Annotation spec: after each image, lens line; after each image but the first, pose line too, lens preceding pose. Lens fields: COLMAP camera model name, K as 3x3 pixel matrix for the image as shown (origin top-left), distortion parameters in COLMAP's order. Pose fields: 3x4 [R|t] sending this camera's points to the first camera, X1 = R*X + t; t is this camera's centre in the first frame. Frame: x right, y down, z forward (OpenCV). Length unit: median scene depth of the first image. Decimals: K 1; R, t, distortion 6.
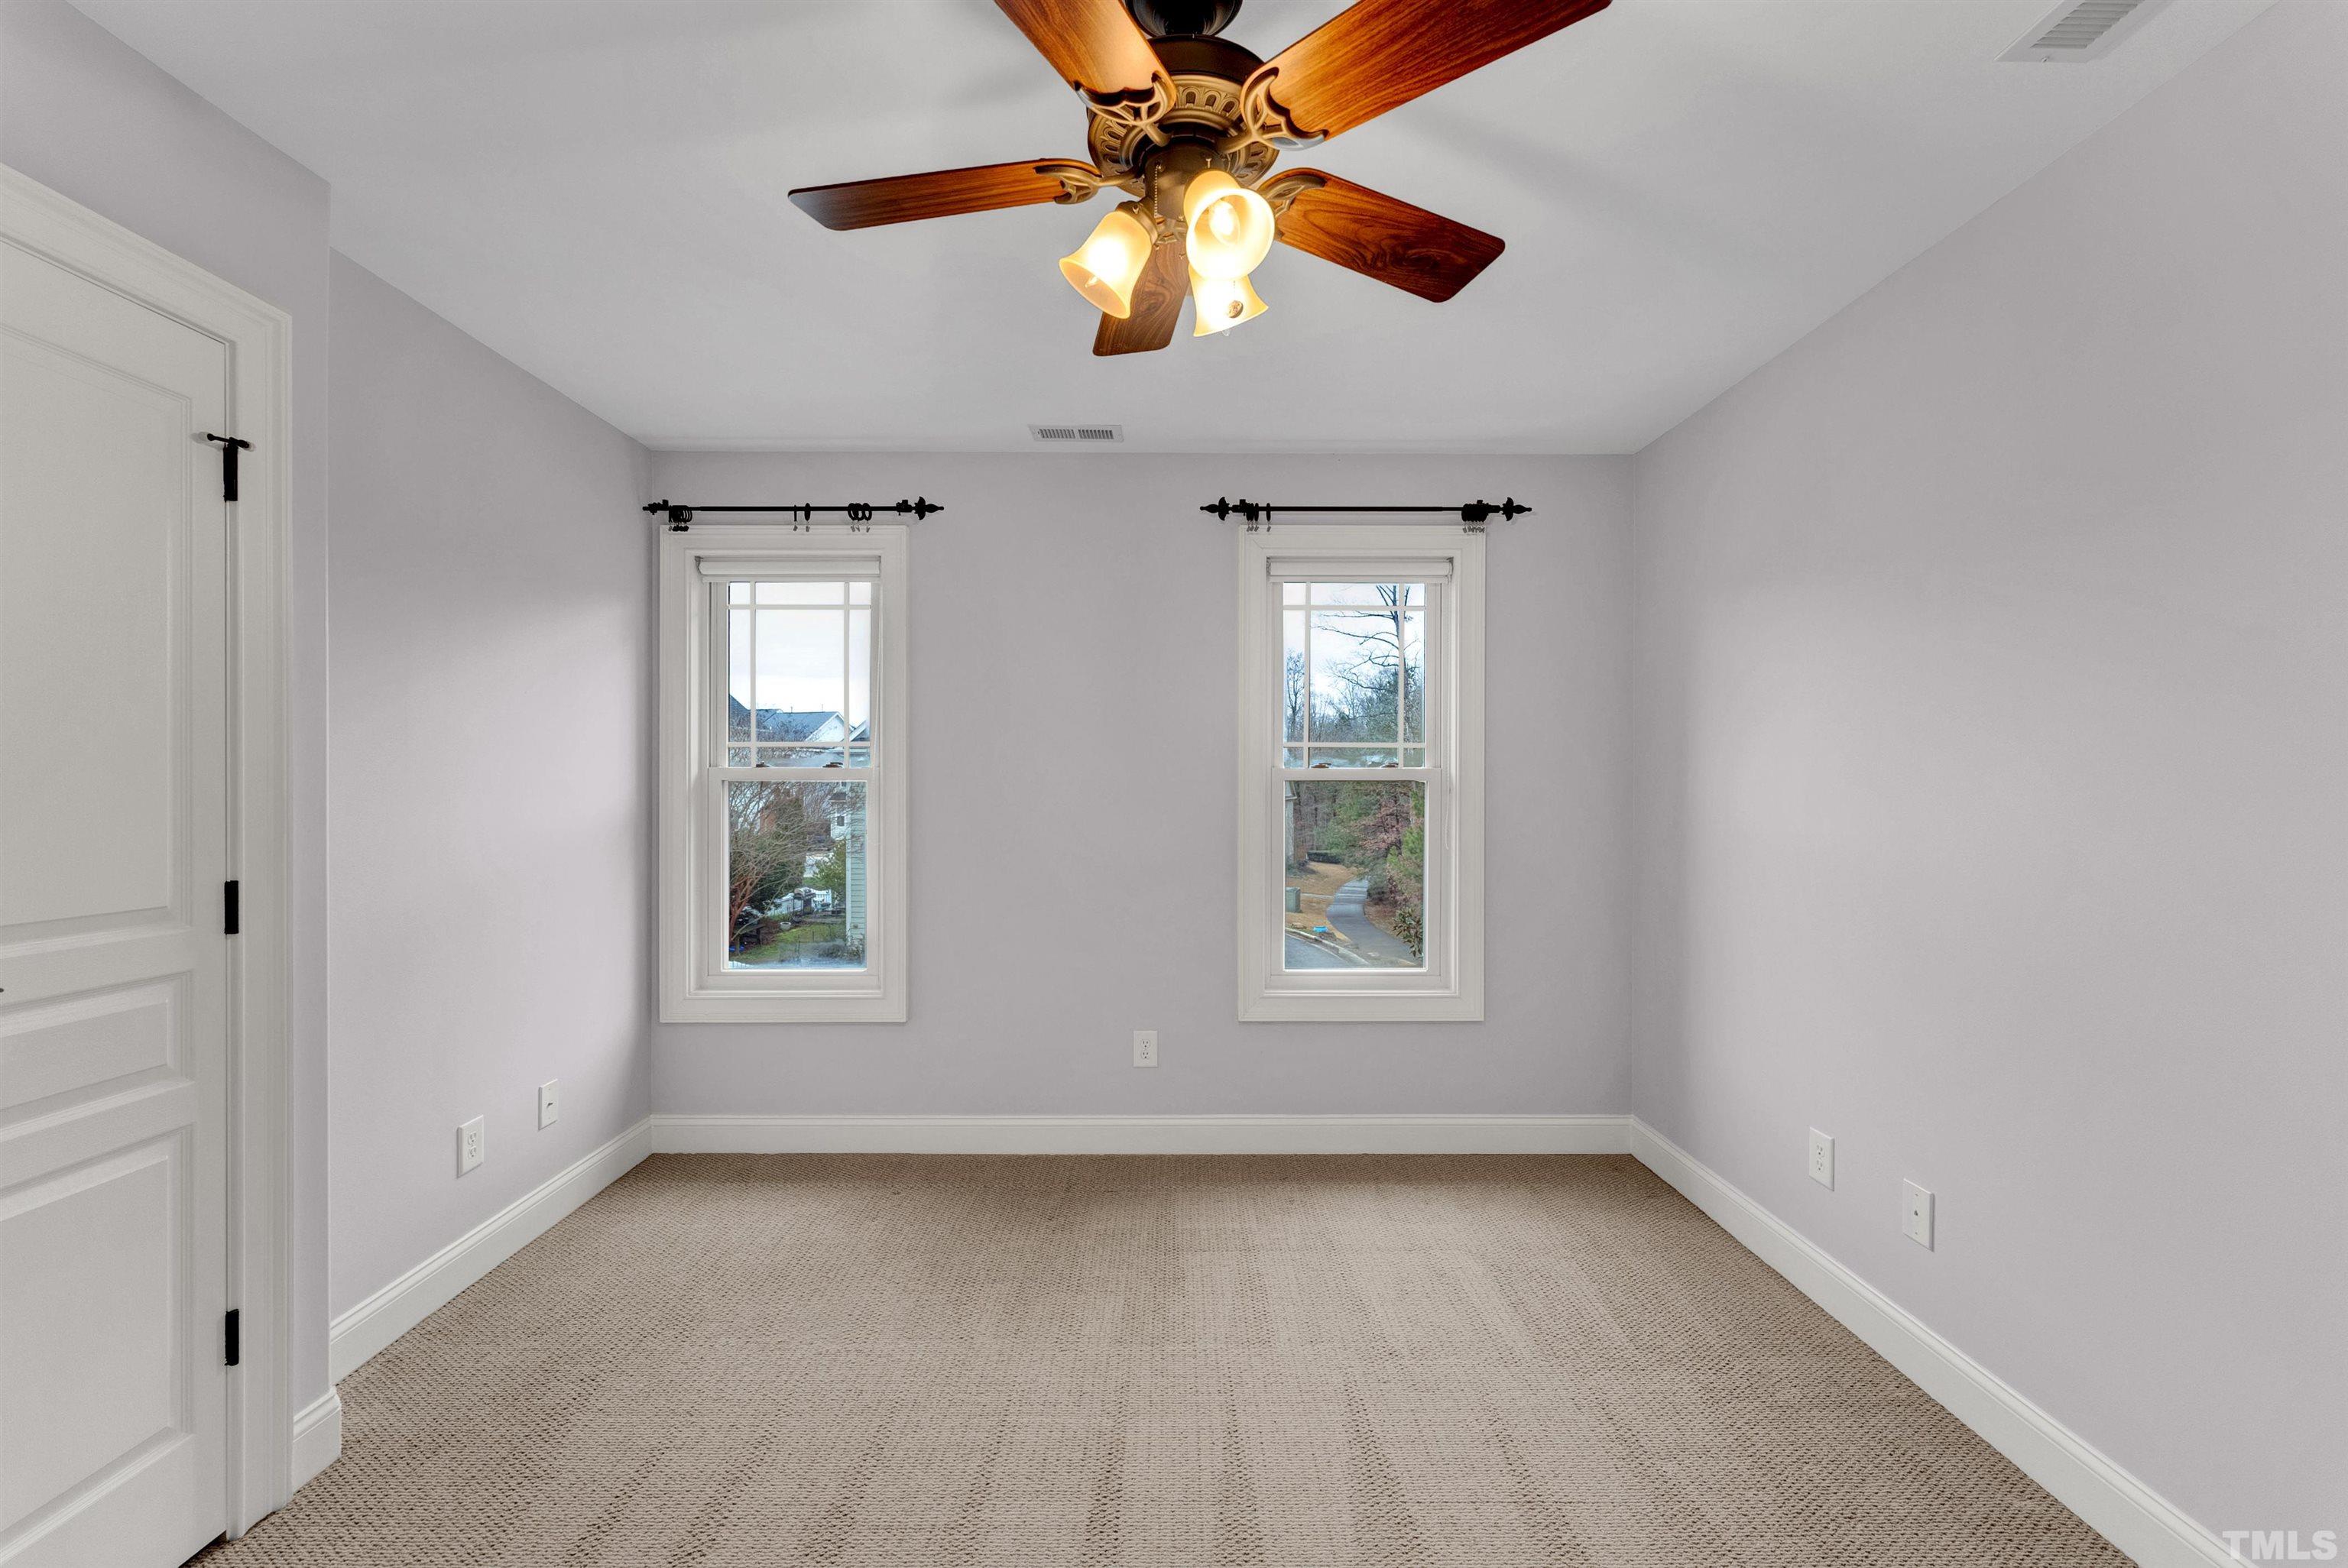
lens RADIAL K [[941.1, 0, 1183.8], [0, 941.1, 777.6], [0, 0, 1]] dist [0.001732, -0.000567]
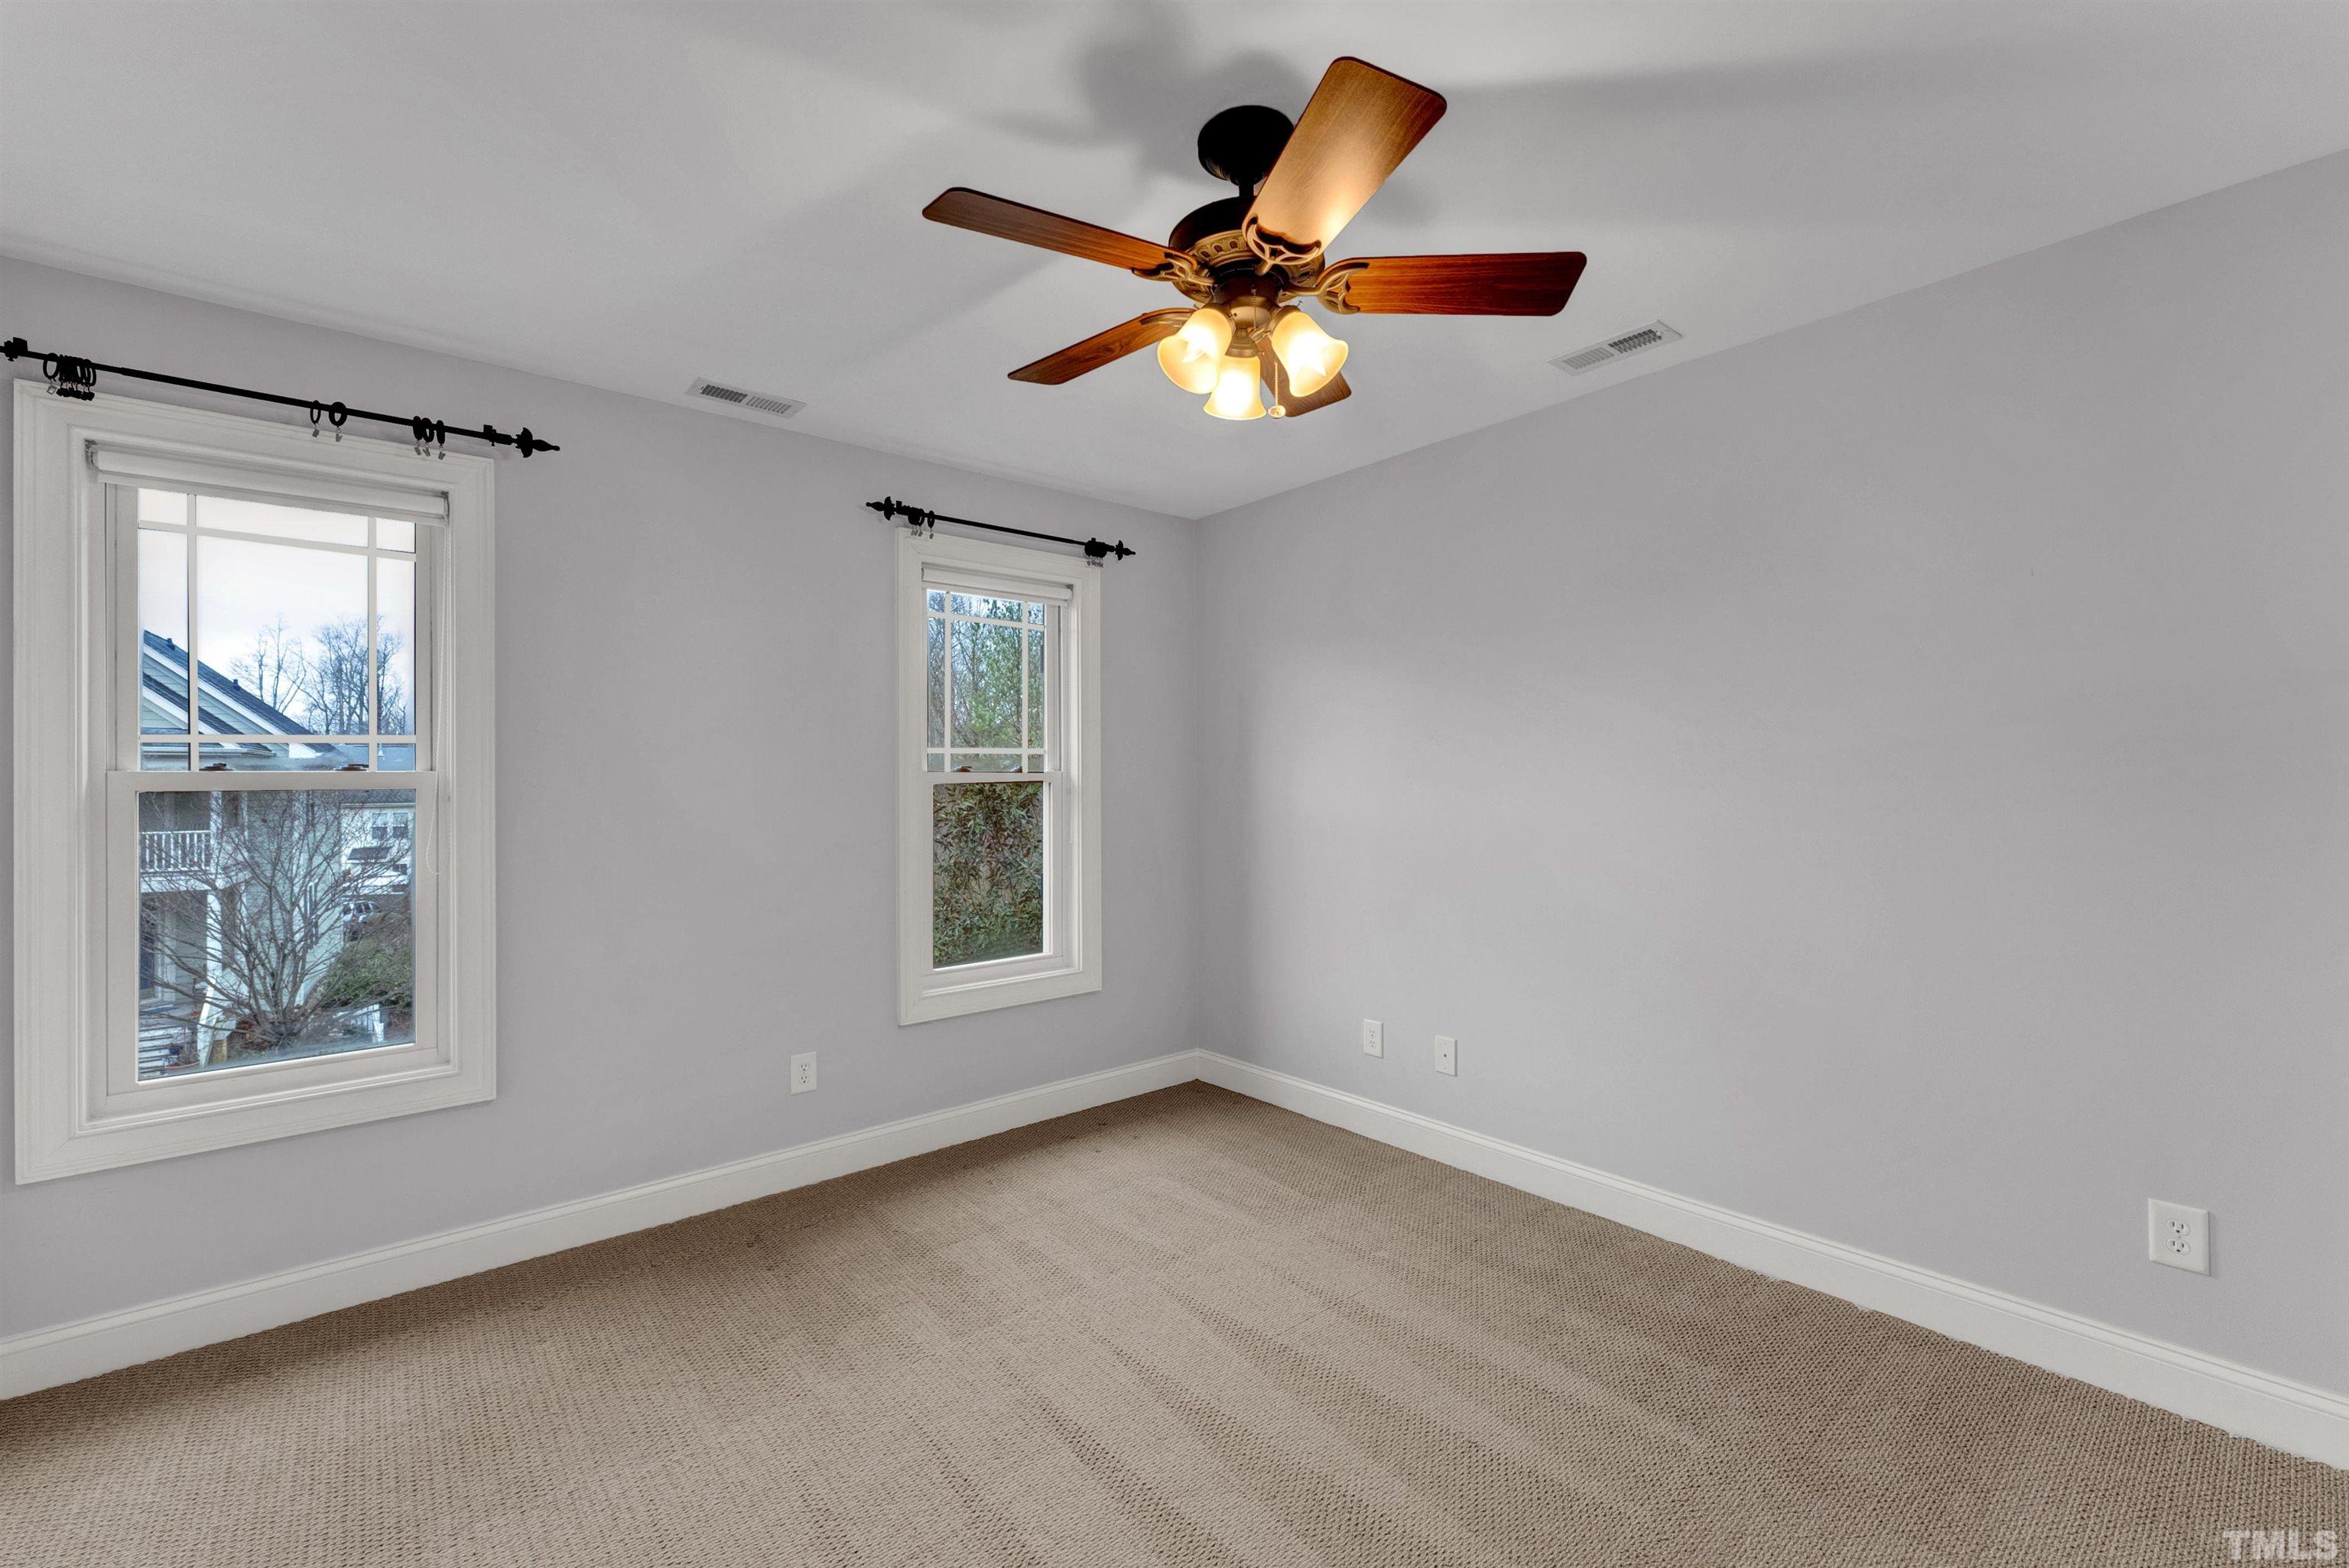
lens RADIAL K [[962.5, 0, 1169.7], [0, 962.5, 783.3], [0, 0, 1]] dist [0.002832, -0.000878]
pose [[0.774990, -0.008772, 0.631913, -0.369530], [0.007374, 0.999961, 0.004837, -0.000446], [-0.631930, 0.000911, 0.775025, 0.032248]]
